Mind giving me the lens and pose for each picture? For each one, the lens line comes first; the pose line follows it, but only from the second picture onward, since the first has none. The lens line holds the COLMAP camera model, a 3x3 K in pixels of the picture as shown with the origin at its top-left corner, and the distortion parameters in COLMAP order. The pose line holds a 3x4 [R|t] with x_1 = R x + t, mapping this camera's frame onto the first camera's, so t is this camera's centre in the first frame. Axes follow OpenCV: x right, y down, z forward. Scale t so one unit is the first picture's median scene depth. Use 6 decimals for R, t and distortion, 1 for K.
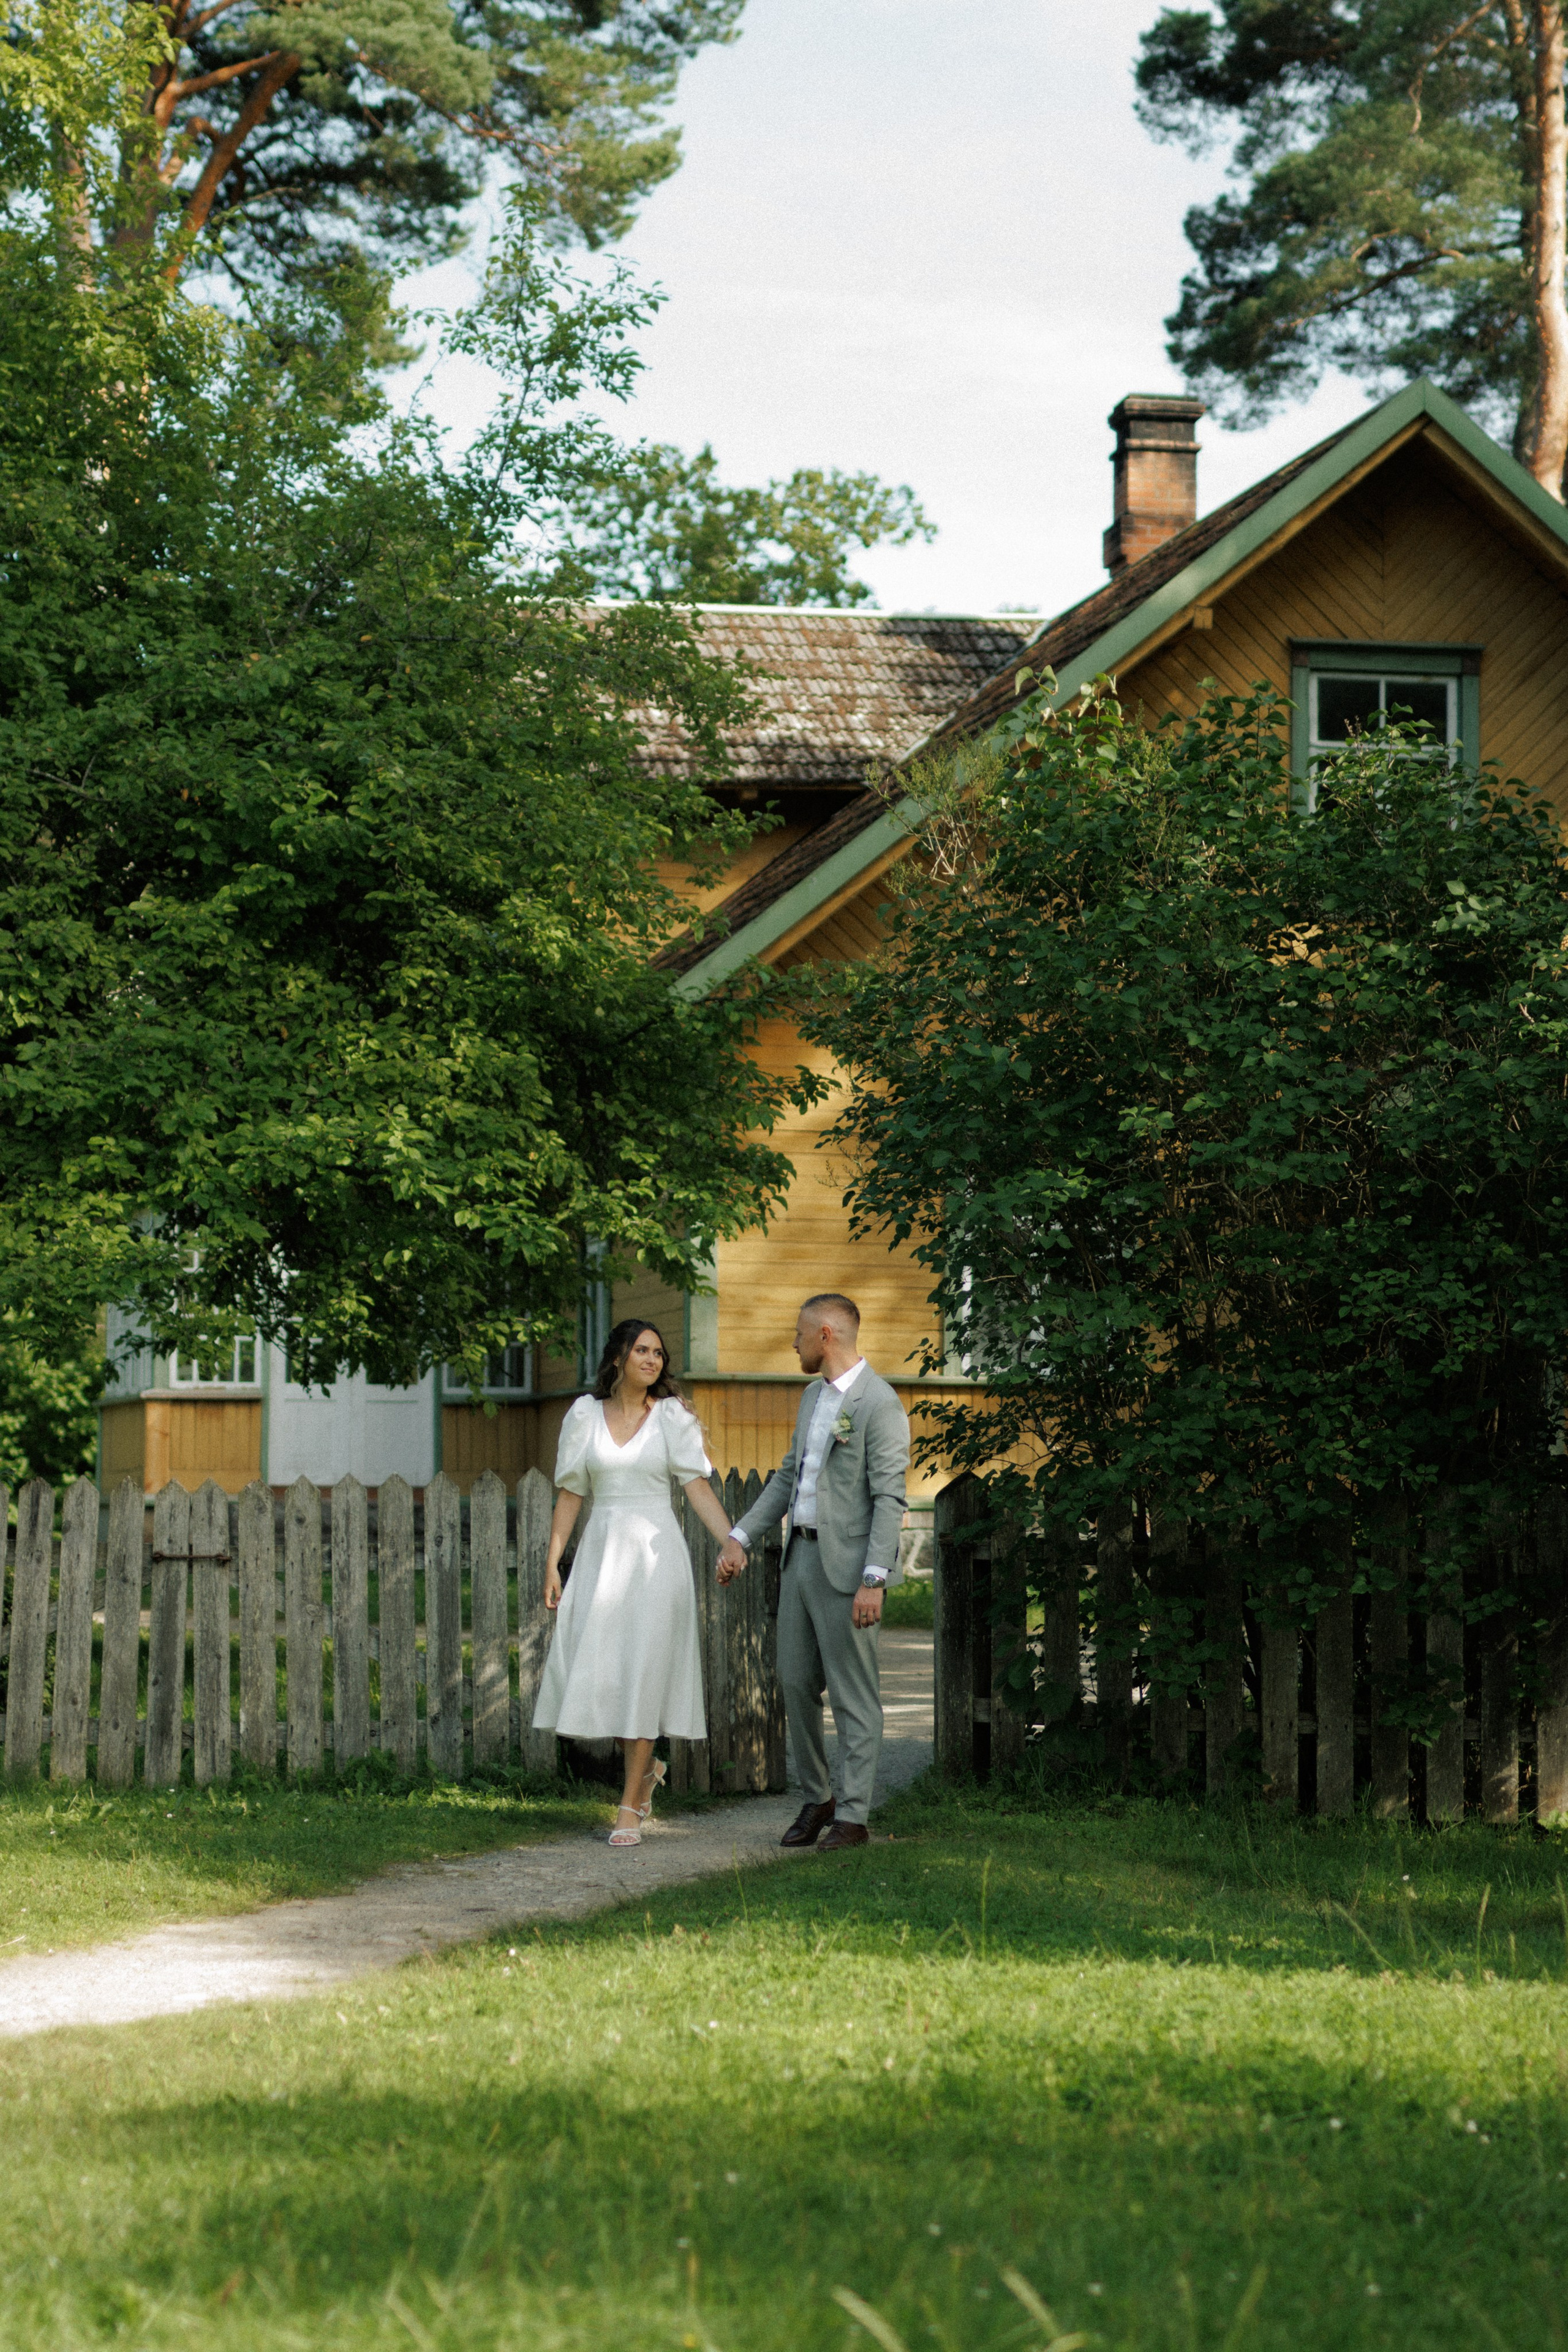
lens RADIAL K [[5701.1, 0, 784.0], [0, 5701.1, 1176.0], [0, 0, 1]] dist [0.029121, -0.275102]
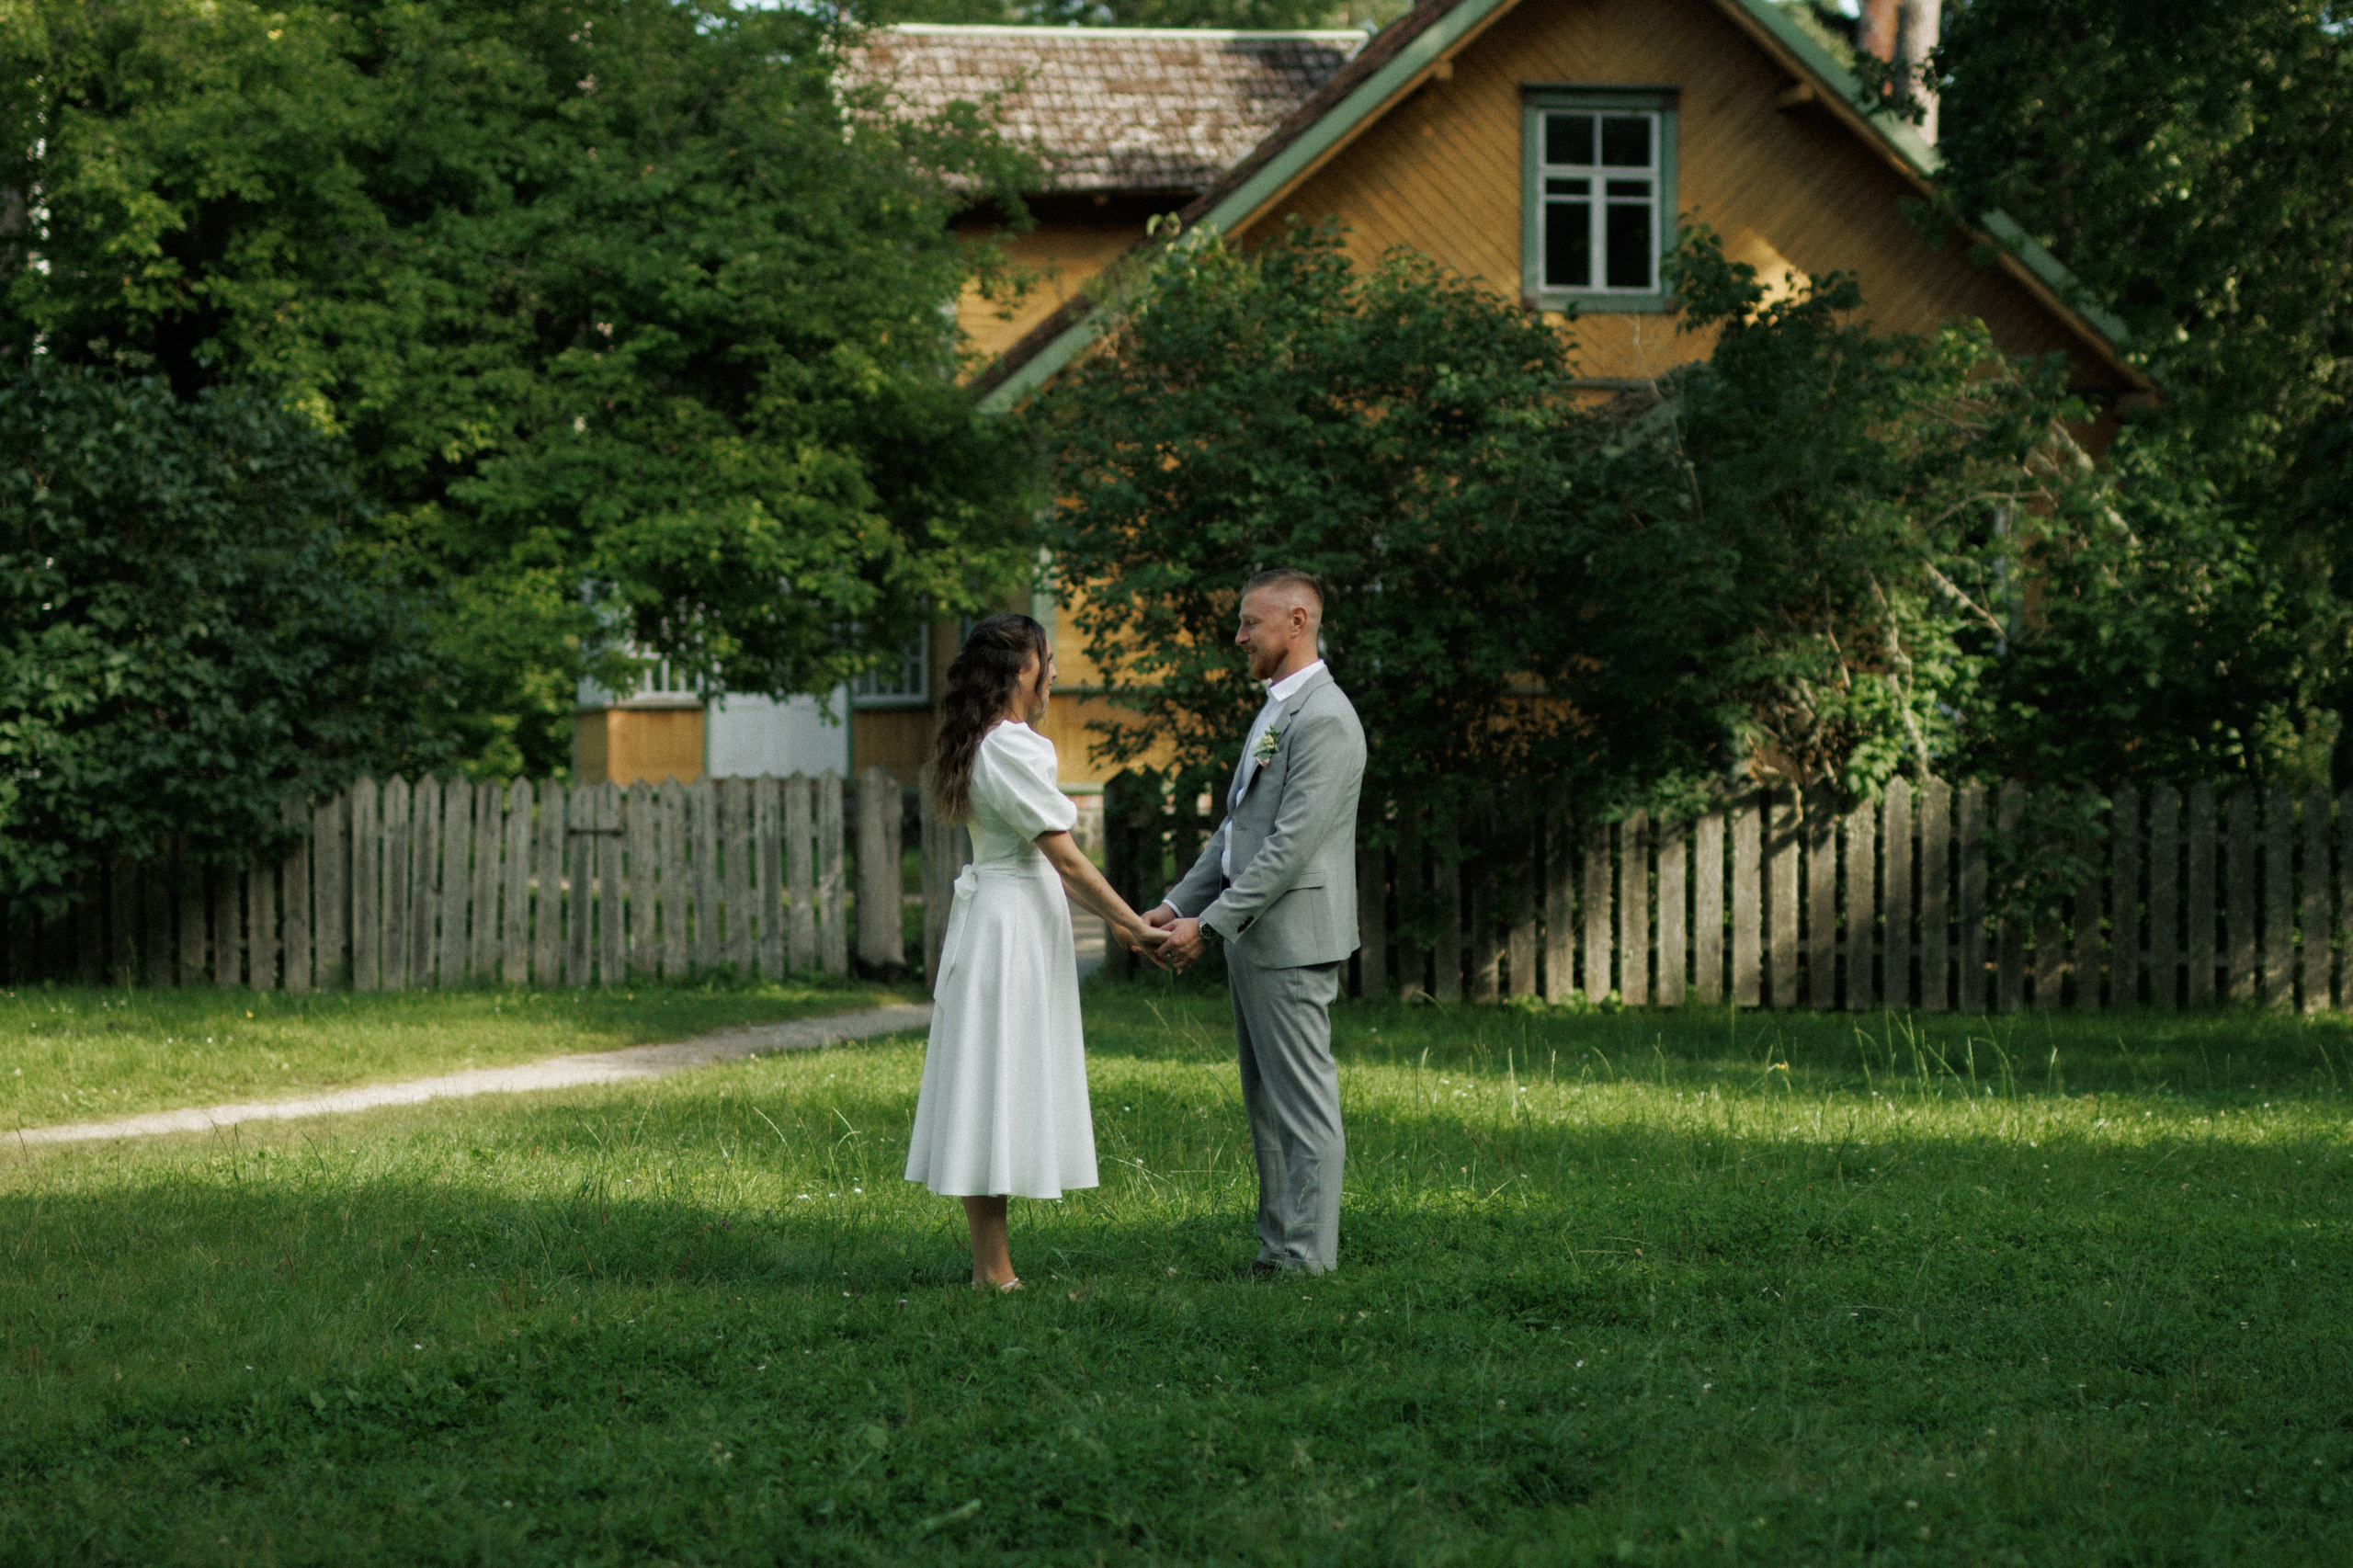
lens RADIAL K [[5703.4, 0, 1176.5], [0, 5703.4, 784.0], [0, 0, 1]] dist [0.029121, -0.275102]
pose [[0.999718, -0.009180, -0.021898, 0.041308], [0.010411, 0.998334, 0.056746, -0.014211], [0.021341, -0.056958, 0.998148, -0.243970]]
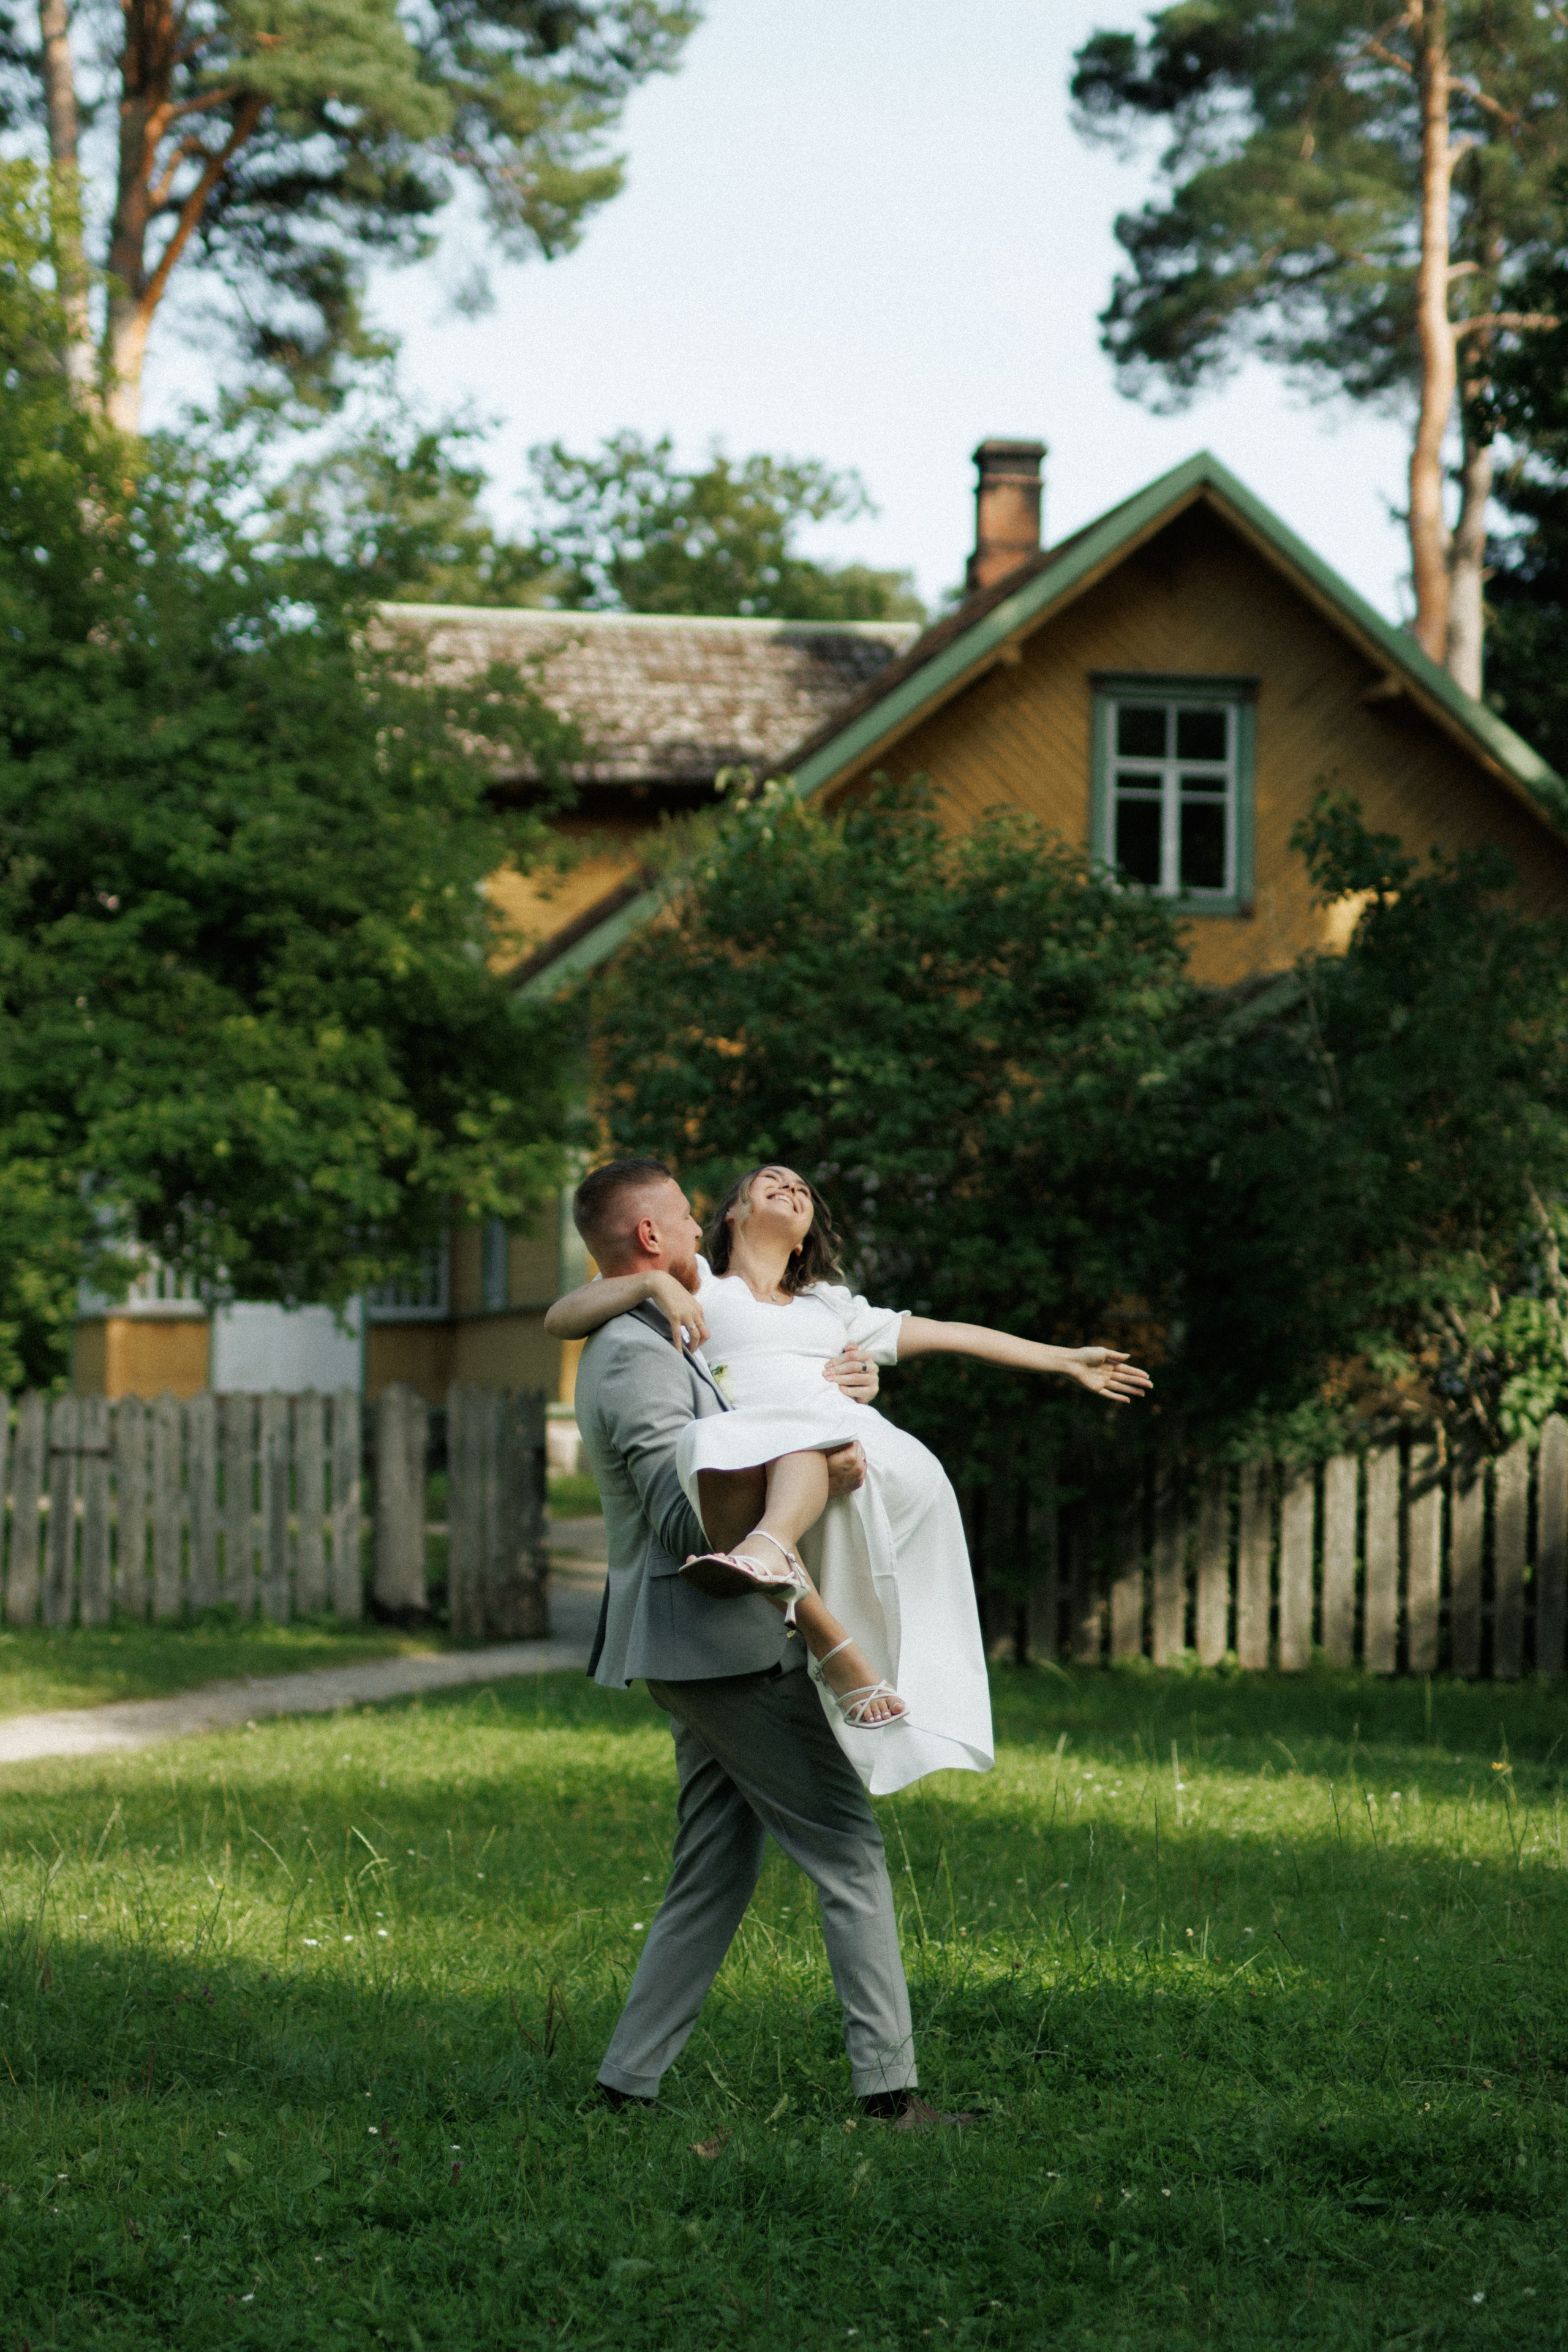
lens RADIAL K [[5594.6, 0, 784.0], [0, 5594.6, 1176.0], [0, 0, 1]] dist [0.013939, 0.250429]
pose [[0.999962, 0.008149, -0.003230, 0.031753], [-0.008098, 0.999847, 0.015527, -0.008741], [0.003356, -0.015500, 0.999874, -0.142683]]
